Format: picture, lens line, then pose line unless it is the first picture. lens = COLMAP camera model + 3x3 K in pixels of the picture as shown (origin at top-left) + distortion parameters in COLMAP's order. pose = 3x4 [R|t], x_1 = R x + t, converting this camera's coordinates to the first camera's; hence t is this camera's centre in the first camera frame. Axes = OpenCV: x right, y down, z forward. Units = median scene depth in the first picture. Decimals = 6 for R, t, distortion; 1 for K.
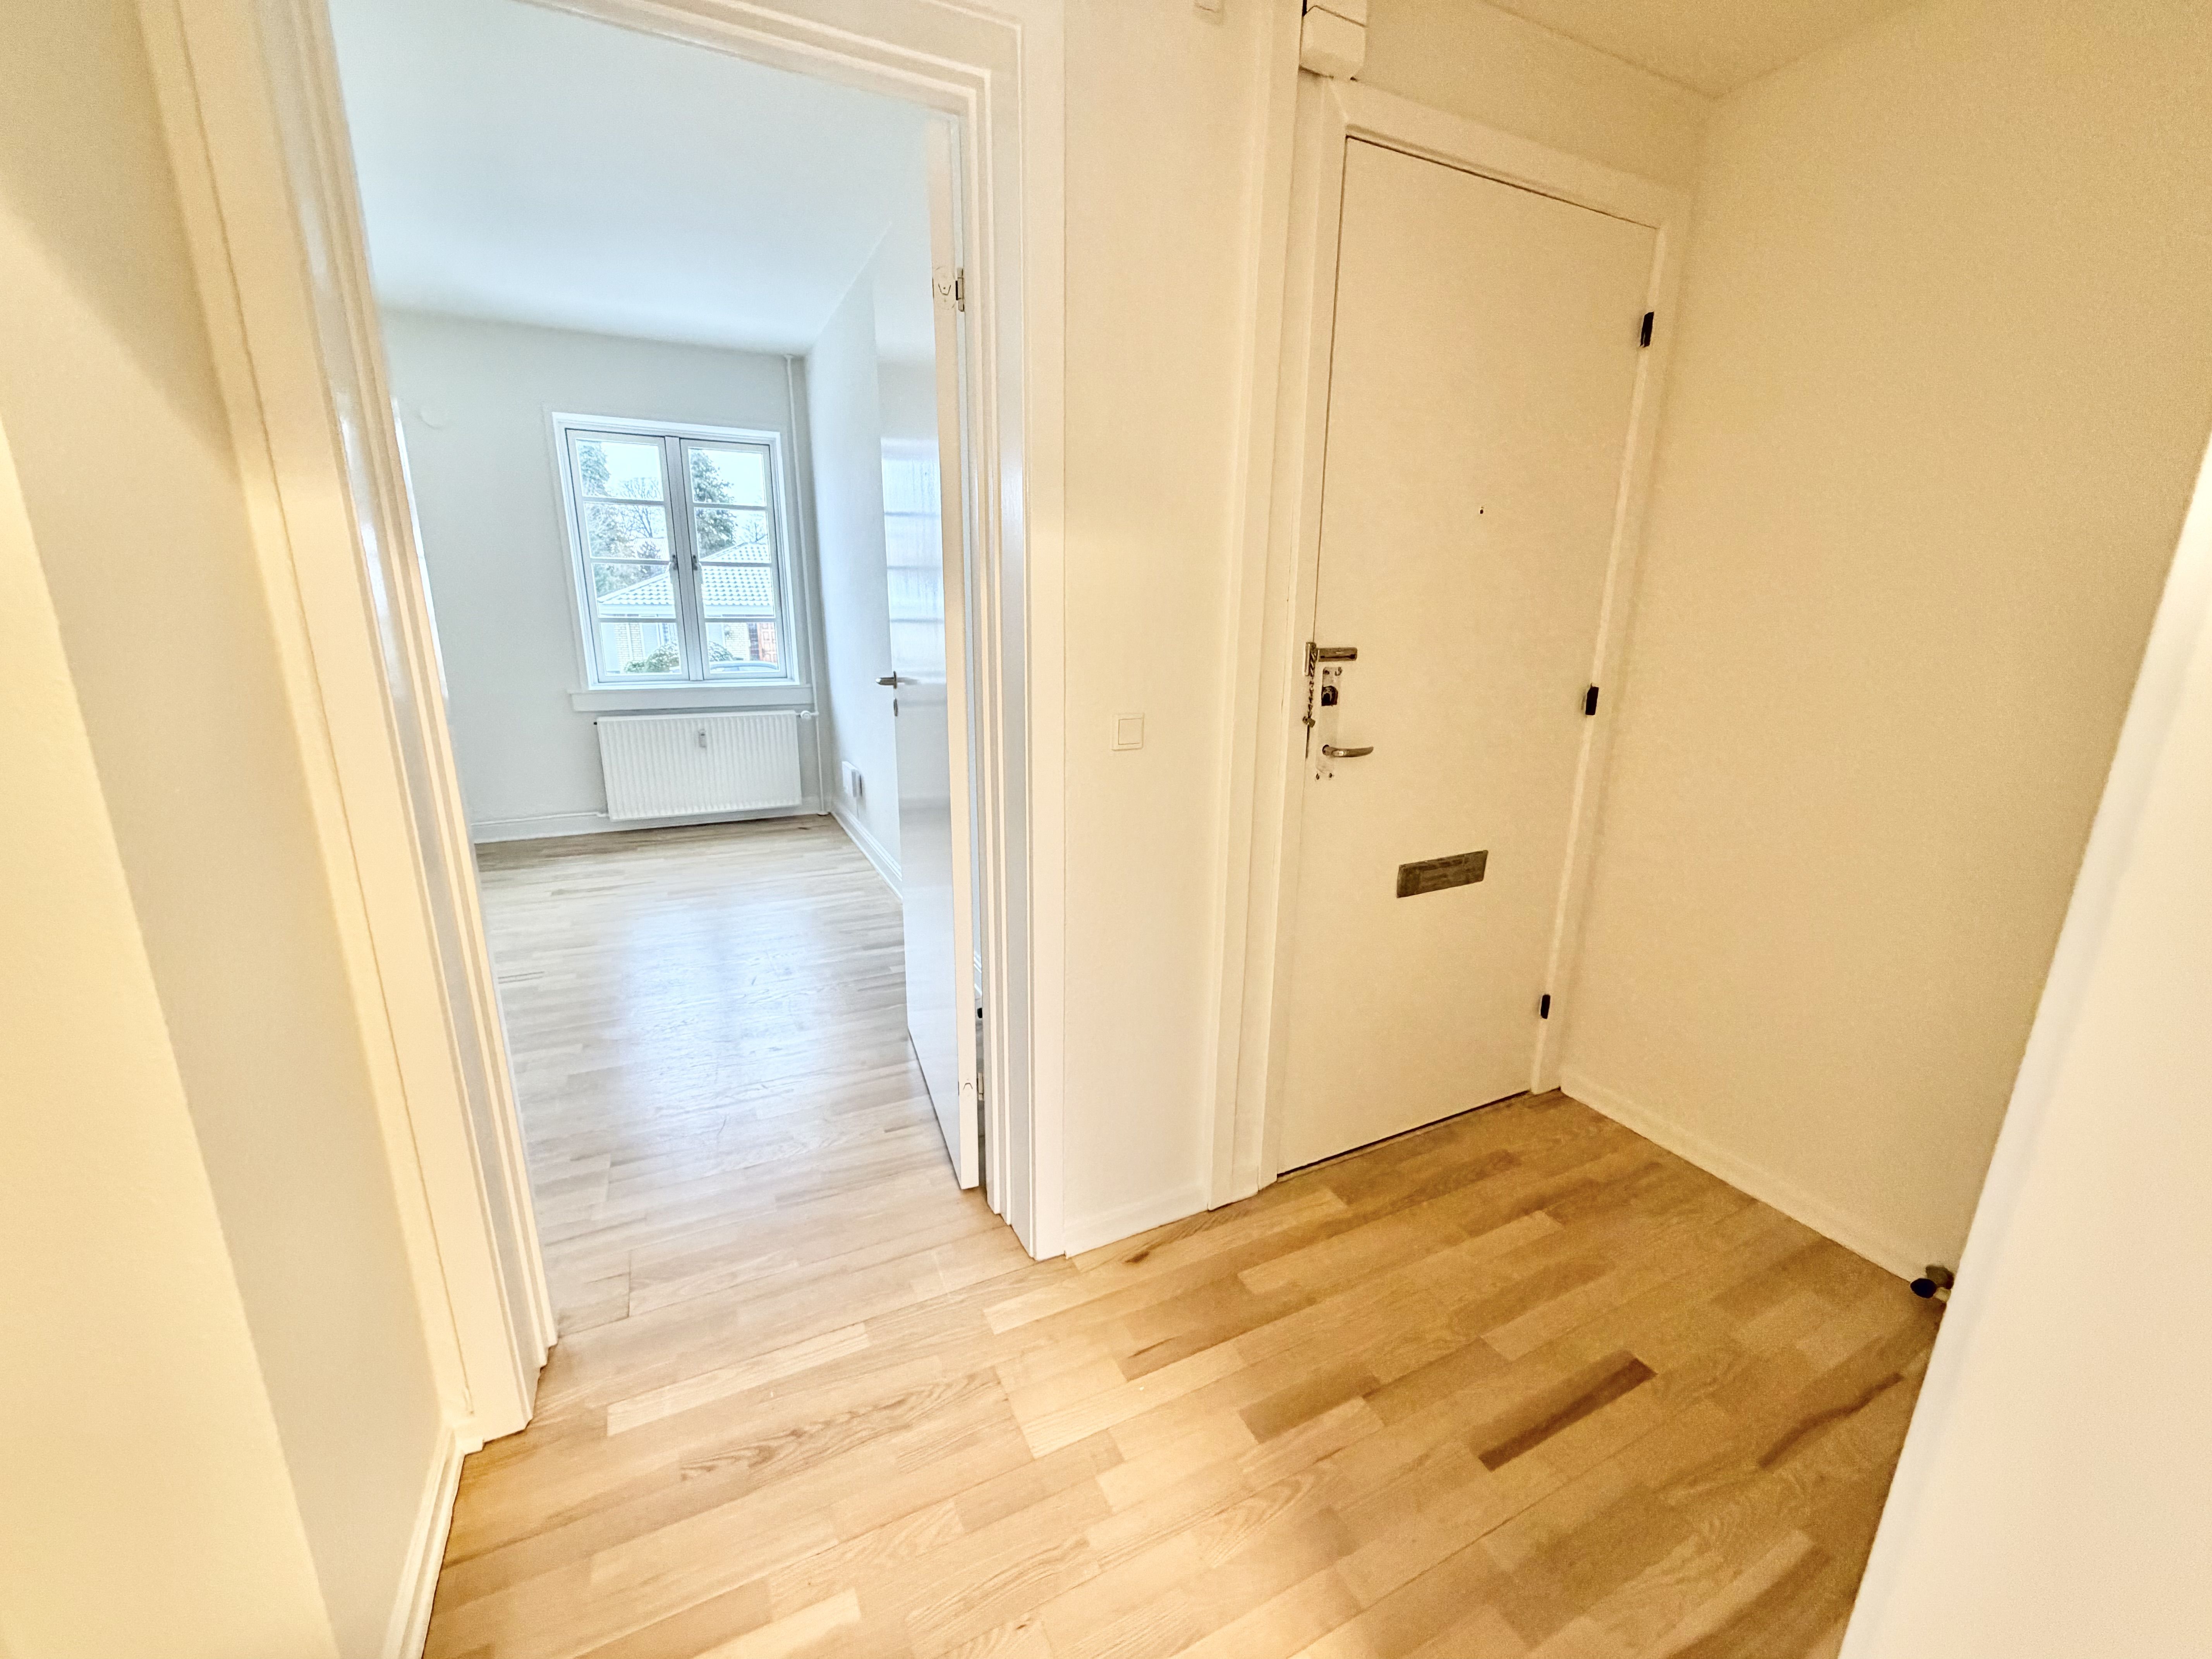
lens RADIAL K [[892.1, 0, 1103.9], [0, 892.1, 834.5], [0, 0, 1]] dist [0.014961, 0.000075]
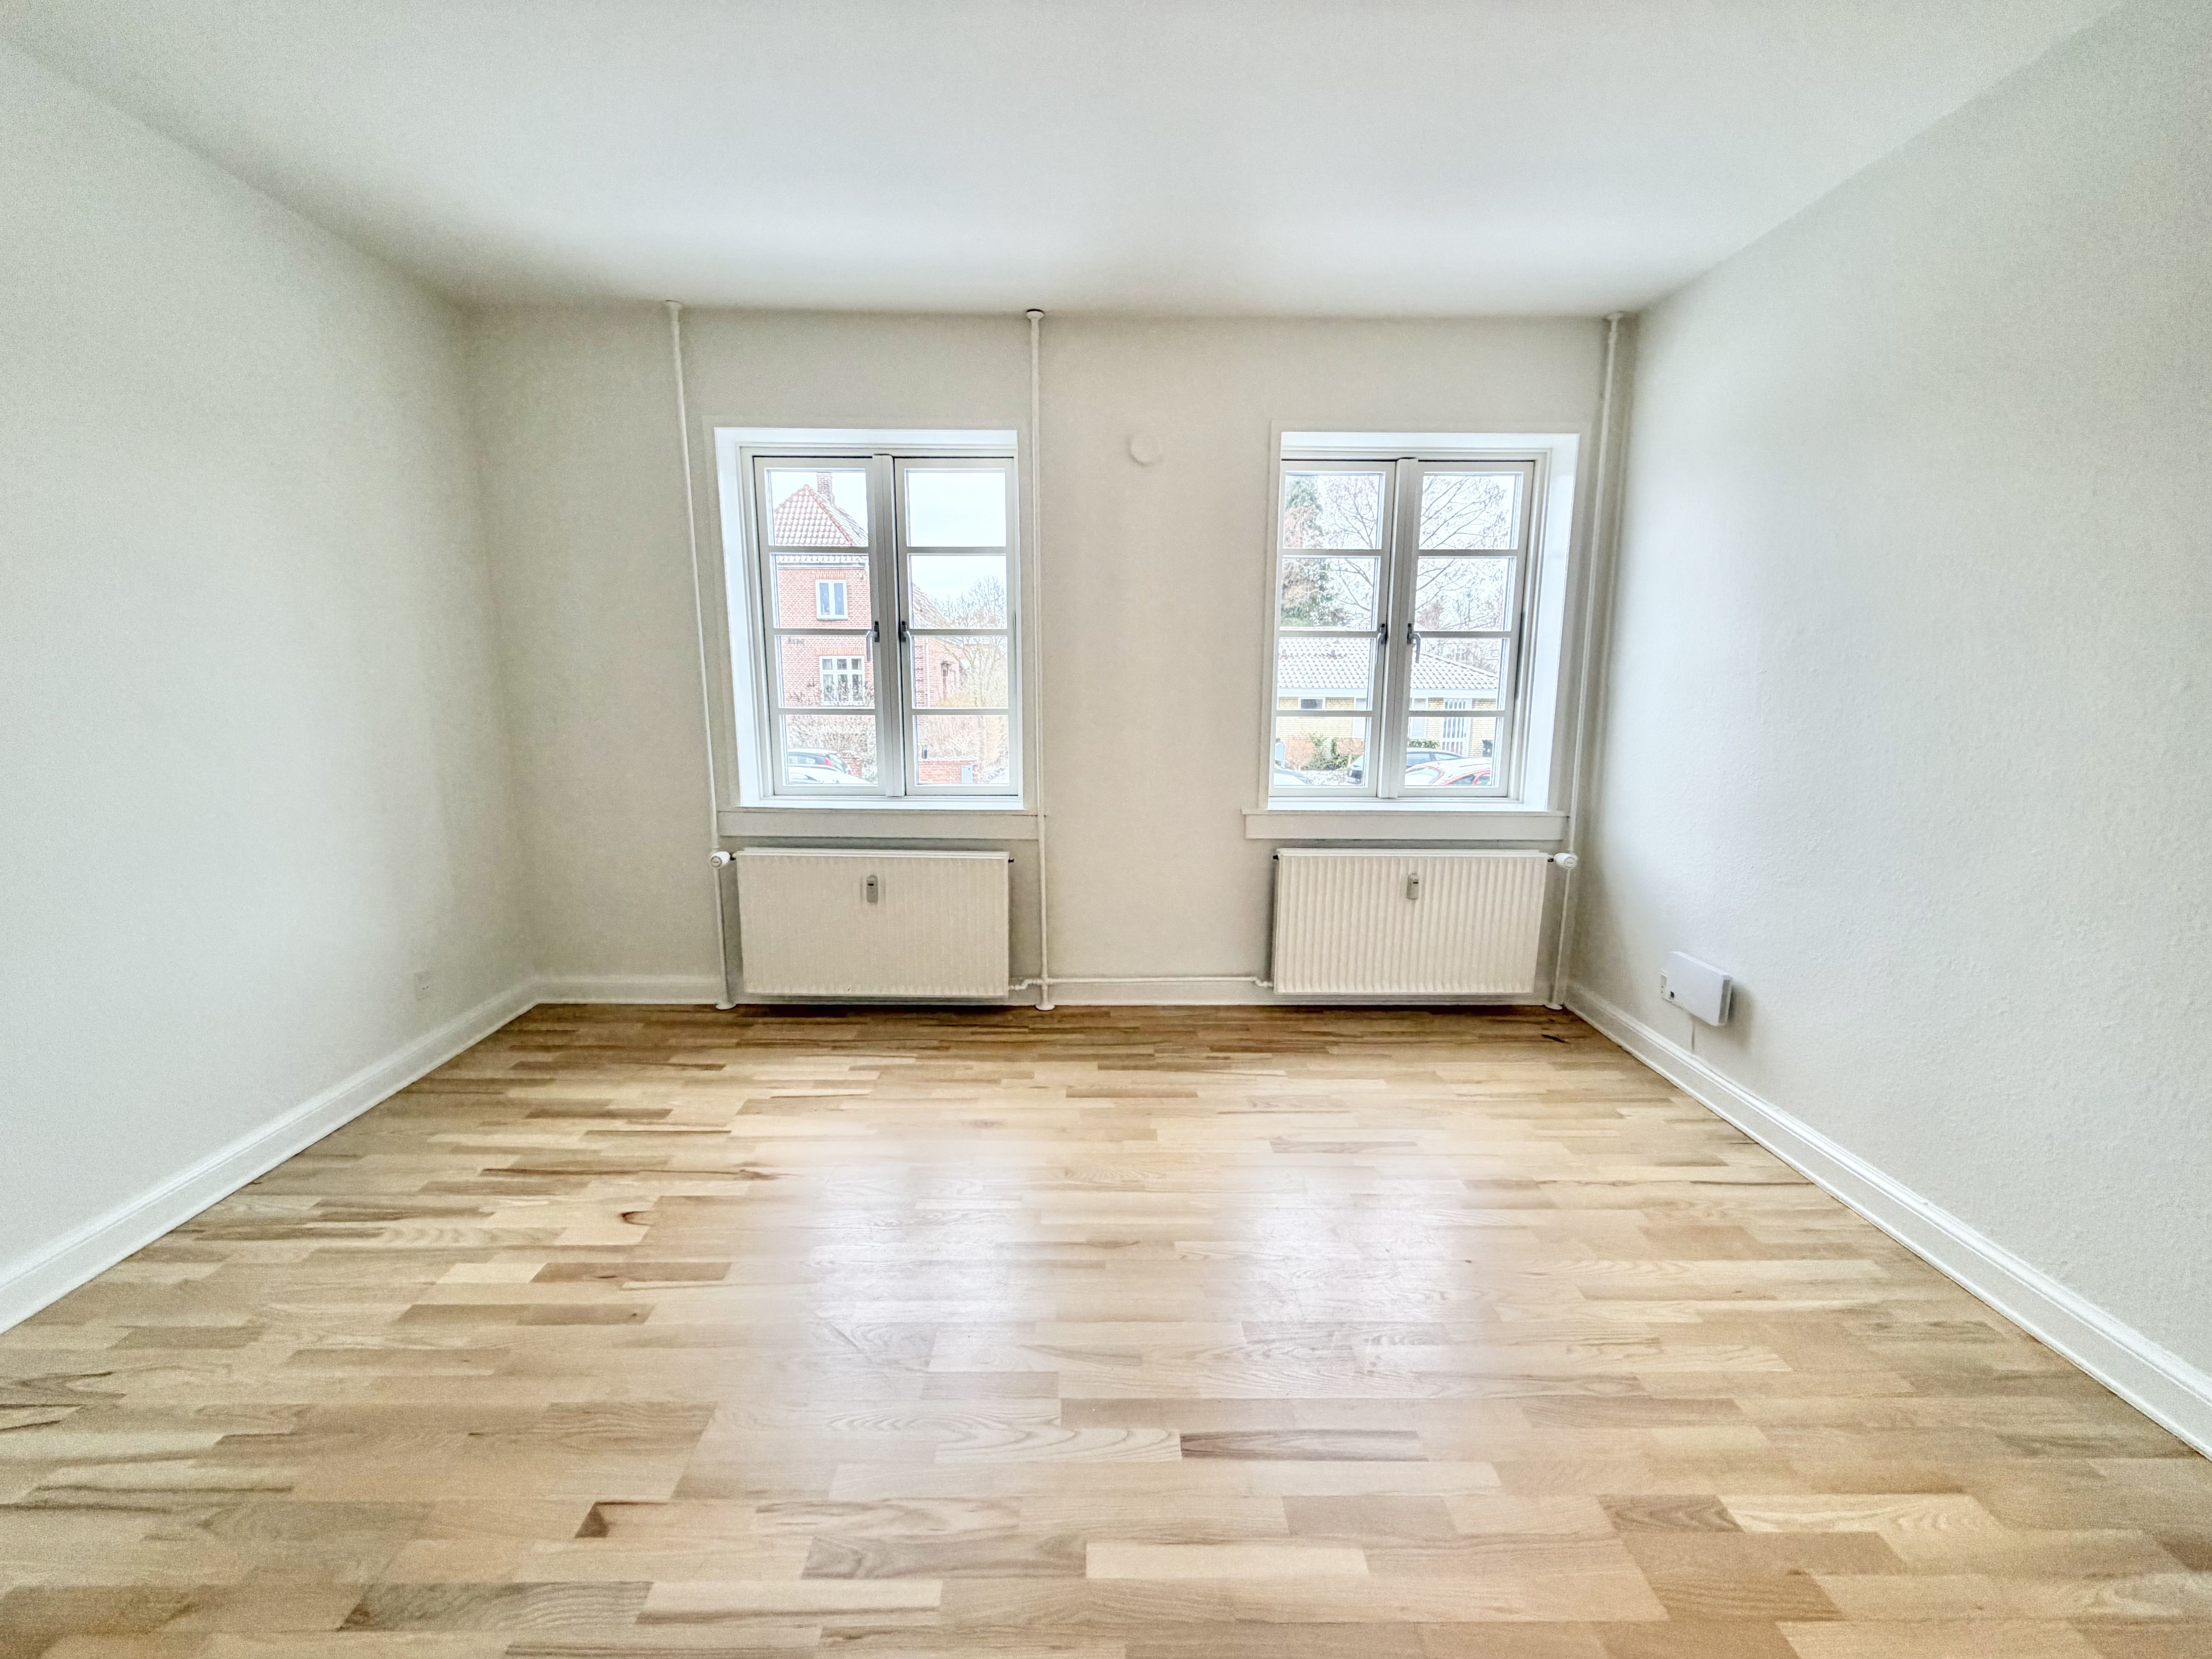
lens RADIAL K [[892.1, 0, 1093.1], [0, 892.1, 832.3], [0, 0, 1]] dist [0.014961, 0.000075]
pose [[0.906458, 0.067532, -0.416860, -0.394958], [-0.103397, 0.992577, -0.064037, -0.081393], [0.409441, 0.101149, 0.906712, 0.291423]]
